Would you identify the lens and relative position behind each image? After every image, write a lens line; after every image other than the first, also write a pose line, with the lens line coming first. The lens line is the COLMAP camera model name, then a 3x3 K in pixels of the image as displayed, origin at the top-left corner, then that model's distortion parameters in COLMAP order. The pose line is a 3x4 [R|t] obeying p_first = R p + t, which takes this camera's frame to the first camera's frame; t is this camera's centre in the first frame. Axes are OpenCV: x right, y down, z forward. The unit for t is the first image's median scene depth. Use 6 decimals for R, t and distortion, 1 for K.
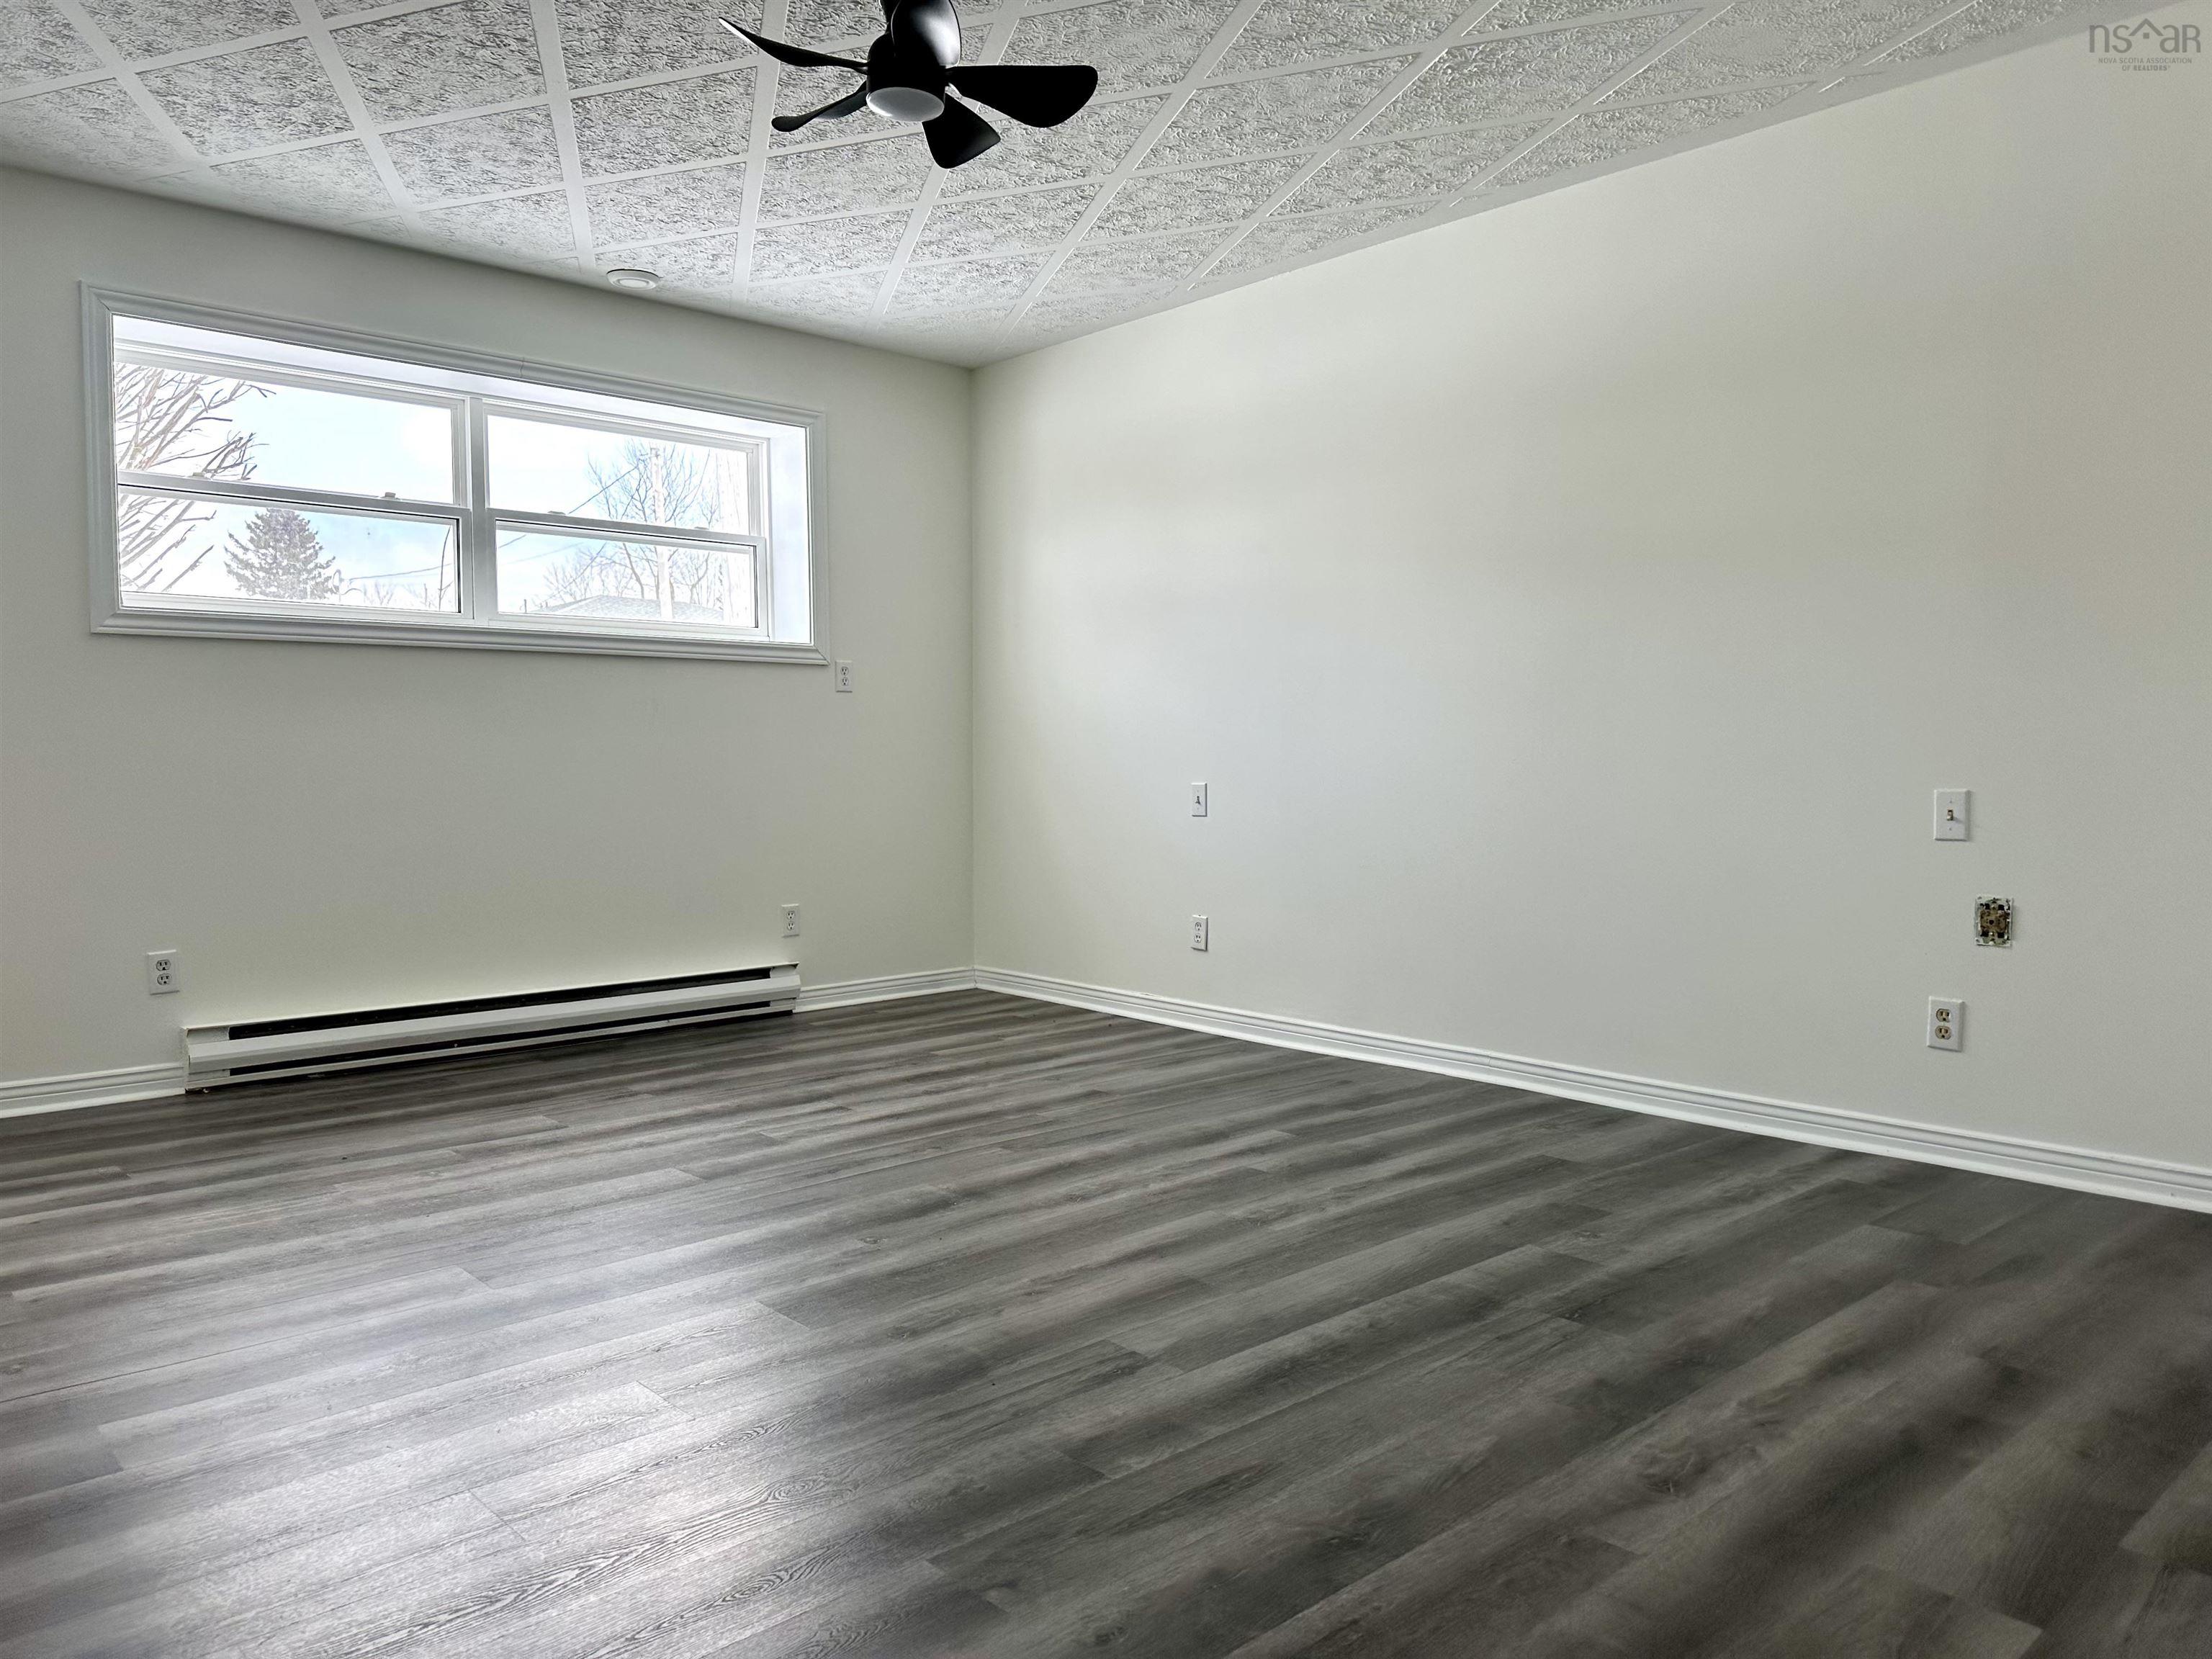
lens RADIAL K [[1537.0, 0, 1156.0], [0, 1537.0, 821.8], [0, 0, 1]] dist [0.041836, -0.024298]
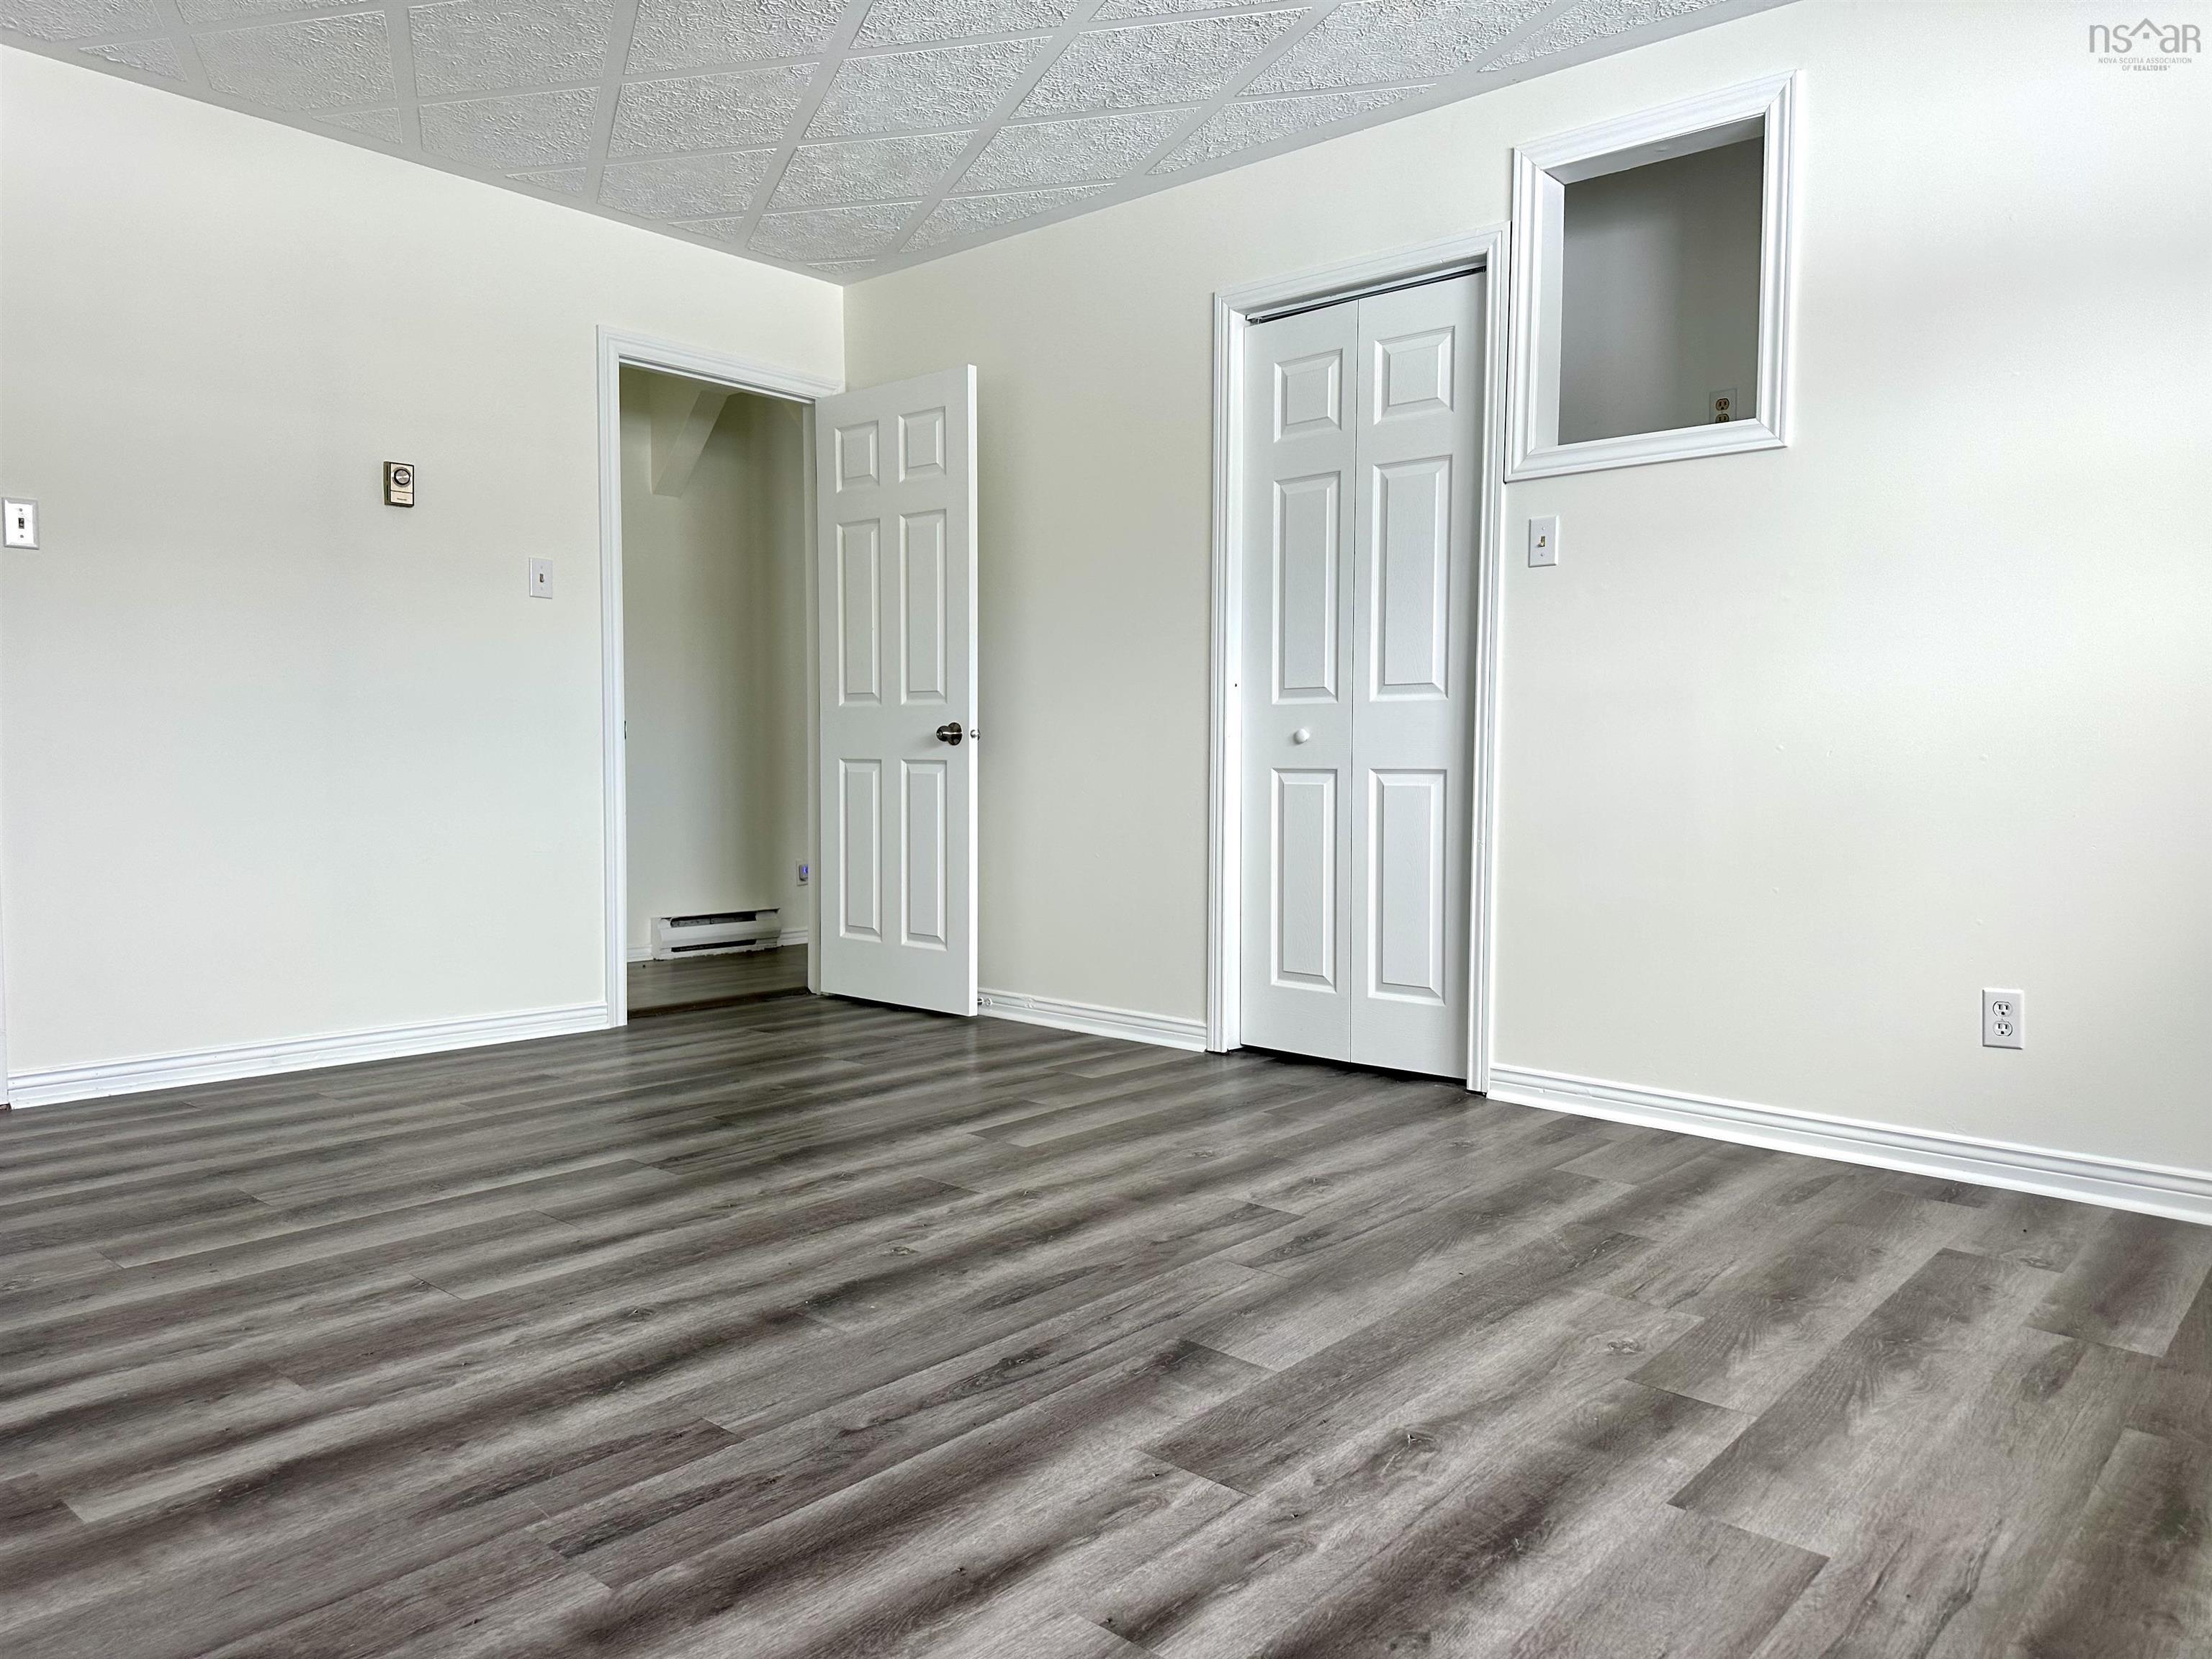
lens RADIAL K [[1537.0, 0, 1156.0], [0, 1537.0, 821.8], [0, 0, 1]] dist [0.041836, -0.024298]
pose [[-0.994088, 0.006497, -0.108382, -0.261033], [-0.002635, 0.996471, 0.083902, -0.054263], [0.108545, 0.083692, -0.990562, 2.078841]]
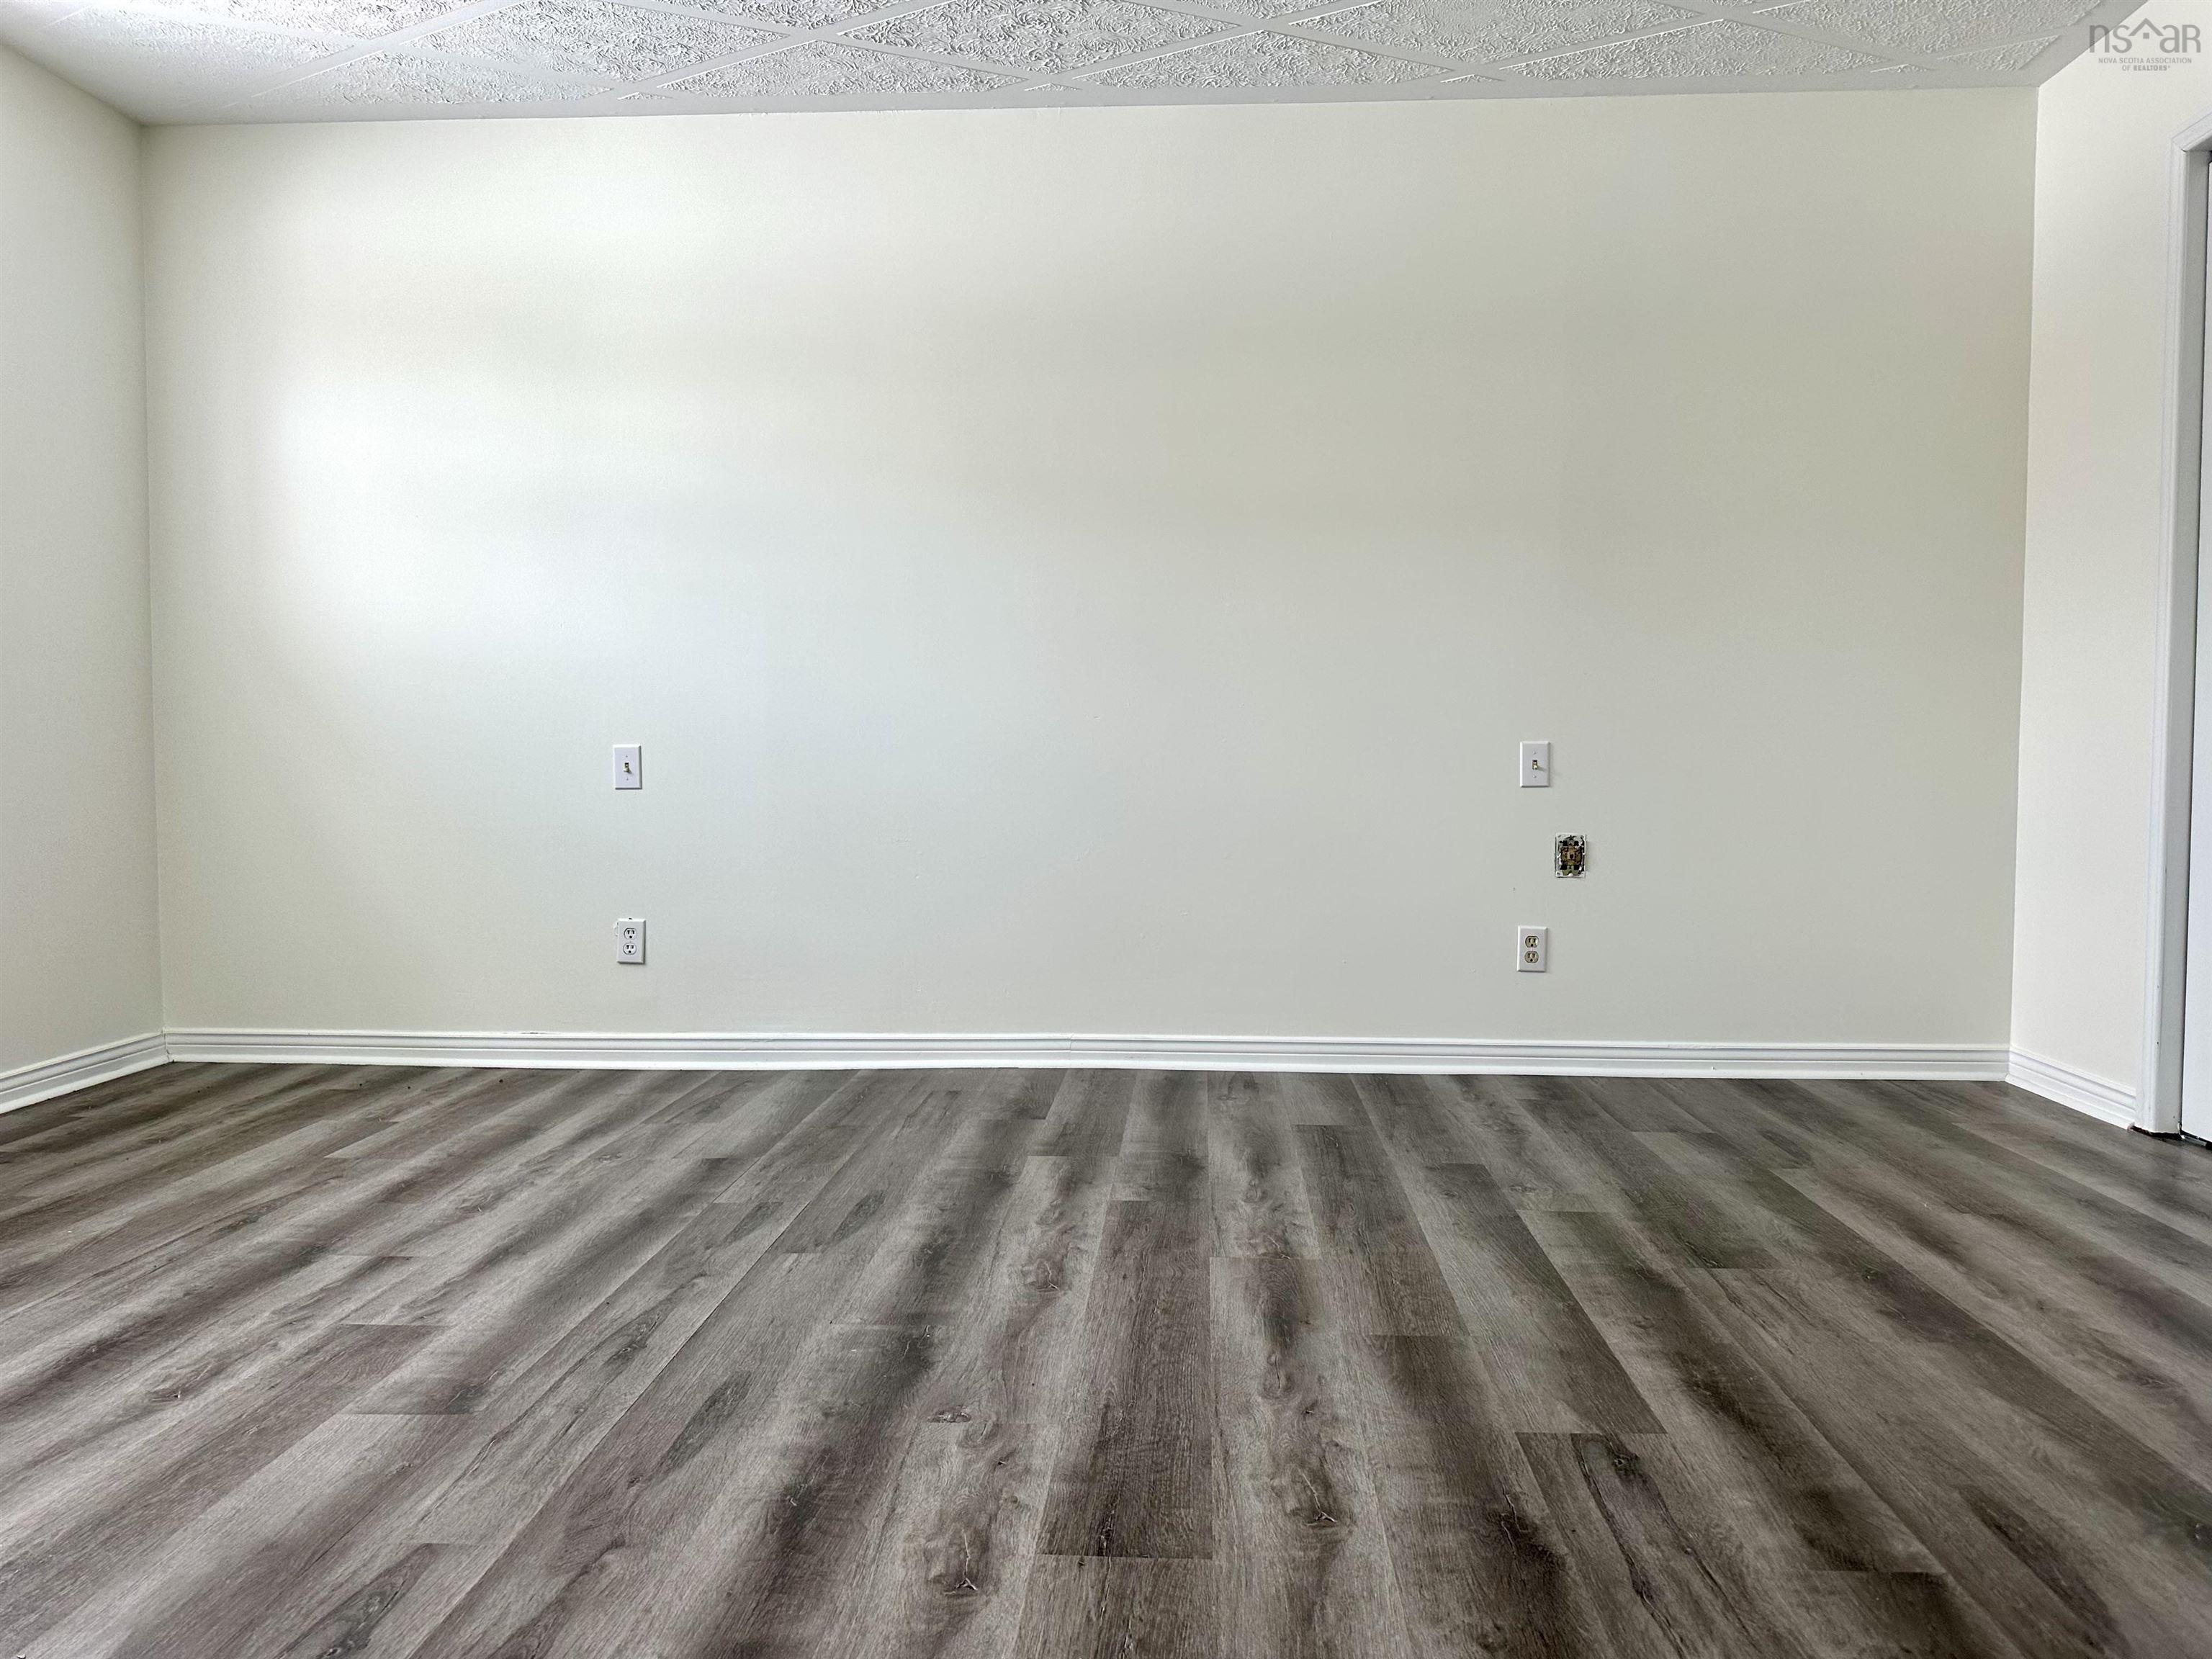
lens RADIAL K [[1537.0, 0, 1156.0], [0, 1537.0, 821.8], [0, 0, 1]] dist [0.041836, -0.024298]
pose [[0.716608, -0.035188, 0.696588, -0.633941], [0.028480, 0.999370, 0.021186, 0.007689], [-0.696894, 0.004657, 0.717159, 0.519449]]
